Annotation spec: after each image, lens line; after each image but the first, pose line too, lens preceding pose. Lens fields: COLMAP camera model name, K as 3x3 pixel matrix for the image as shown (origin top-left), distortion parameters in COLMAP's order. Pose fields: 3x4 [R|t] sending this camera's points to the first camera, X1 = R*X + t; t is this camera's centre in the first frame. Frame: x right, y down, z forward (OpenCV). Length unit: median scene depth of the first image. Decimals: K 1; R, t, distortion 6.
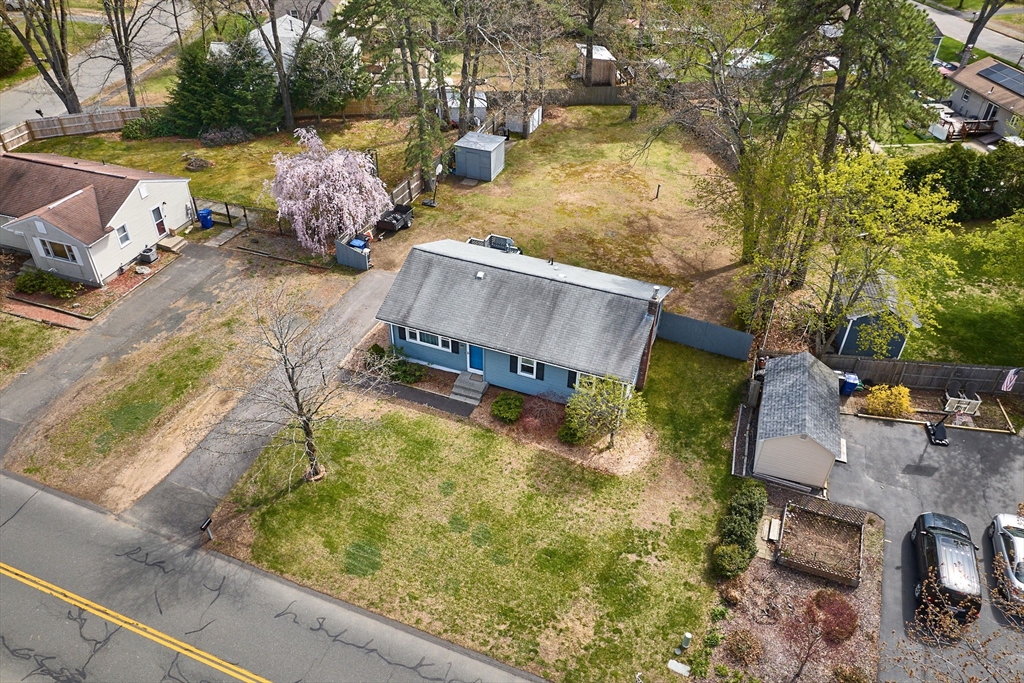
lens RADIAL K [[788.0, 0, 495.0], [0, 788.0, 342.2], [0, 0, 1]] dist [-0.037275, -0.000577]
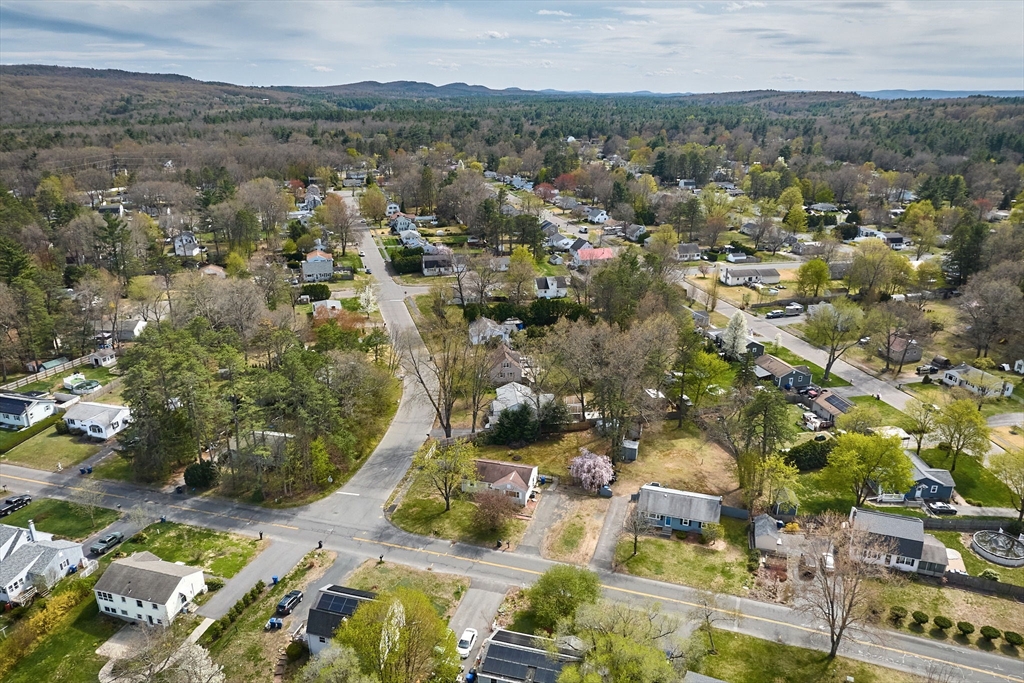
lens RADIAL K [[788.0, 0, 495.0], [0, 788.0, 342.2], [0, 0, 1]] dist [-0.037275, -0.000577]
pose [[0.997823, -0.032033, 0.057641, -0.917200], [0.047375, 0.956254, -0.288677, 0.219232], [-0.045872, 0.290780, 0.955690, -2.333632]]
